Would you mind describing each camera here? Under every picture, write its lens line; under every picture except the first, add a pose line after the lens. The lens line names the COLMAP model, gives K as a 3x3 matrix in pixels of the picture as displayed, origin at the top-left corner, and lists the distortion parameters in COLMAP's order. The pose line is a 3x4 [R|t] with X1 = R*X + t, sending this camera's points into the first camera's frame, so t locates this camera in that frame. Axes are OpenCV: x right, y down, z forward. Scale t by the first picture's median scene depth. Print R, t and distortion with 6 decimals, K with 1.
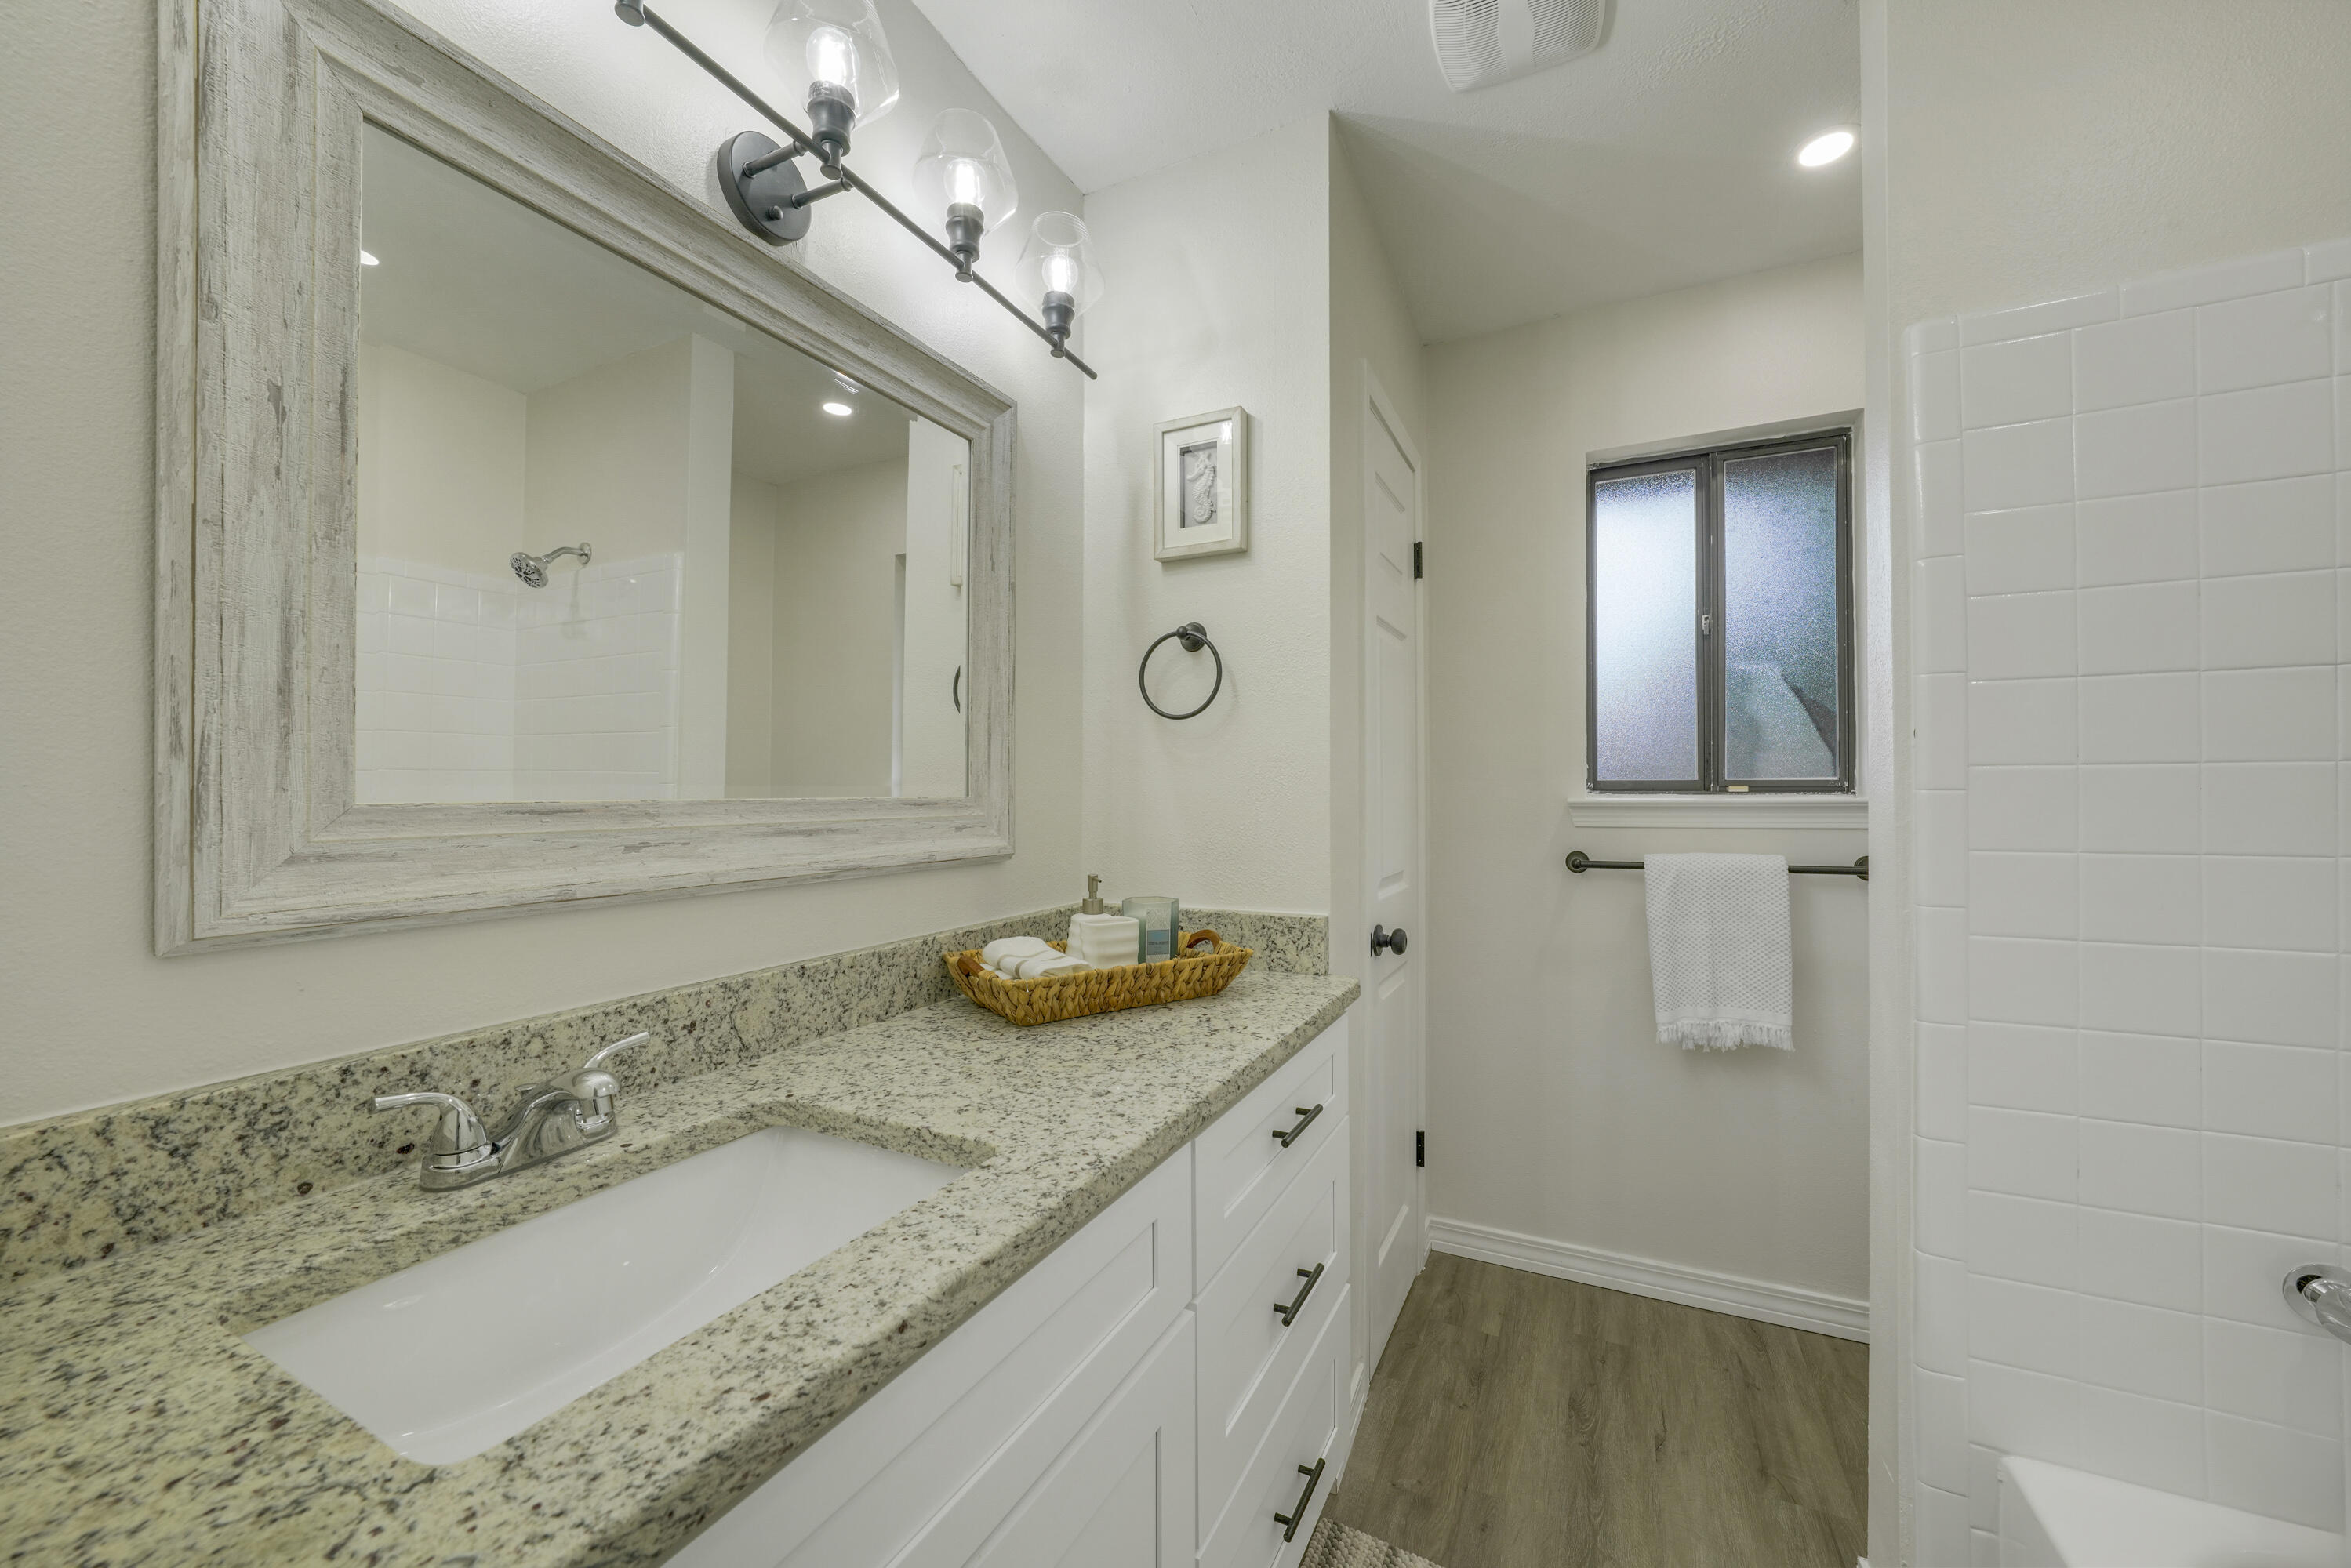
lens RADIAL K [[867.4, 0, 1183.4], [0, 867.4, 797.5], [0, 0, 1]] dist [-0.008196, 0.000297]
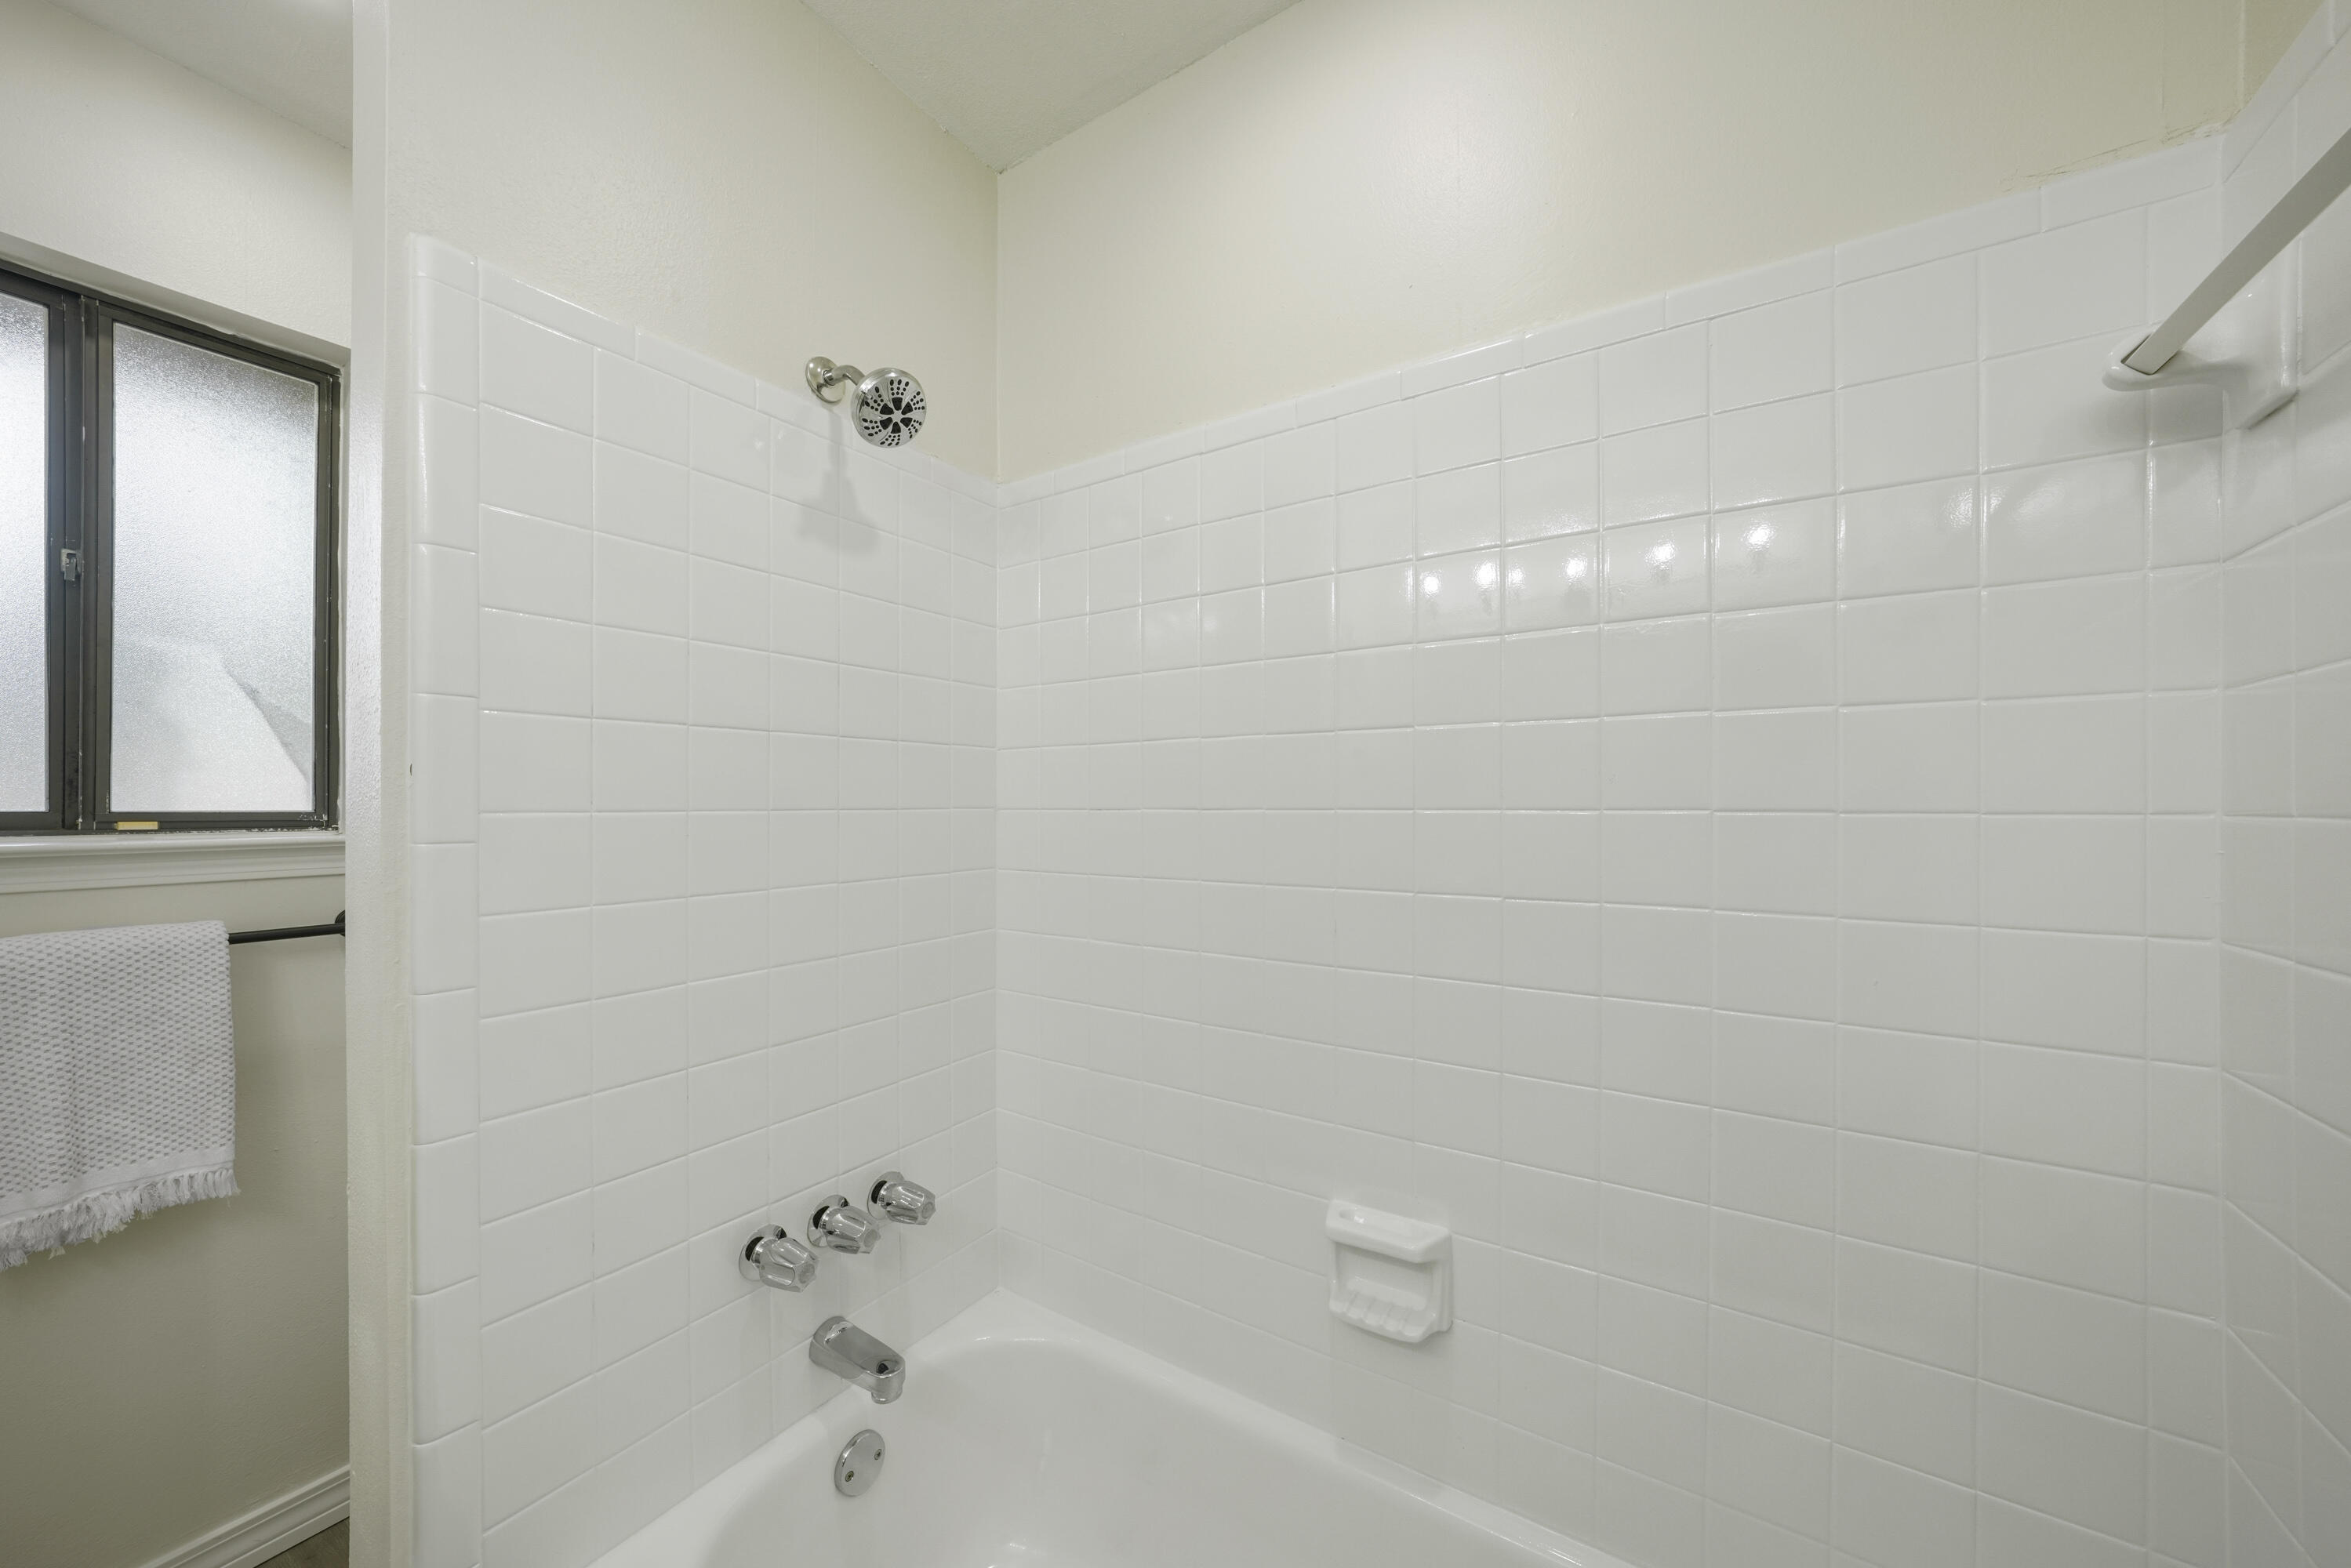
lens RADIAL K [[842.0, 0, 1177.8], [0, 842.0, 798.2], [0, 0, 1]] dist [-0.035737, 0.010256]
pose [[0.120014, 0.012707, 0.992691, 0.125890], [0.002808, 0.999910, -0.013139, -0.022208], [-0.992768, 0.004364, 0.119968, 0.145657]]
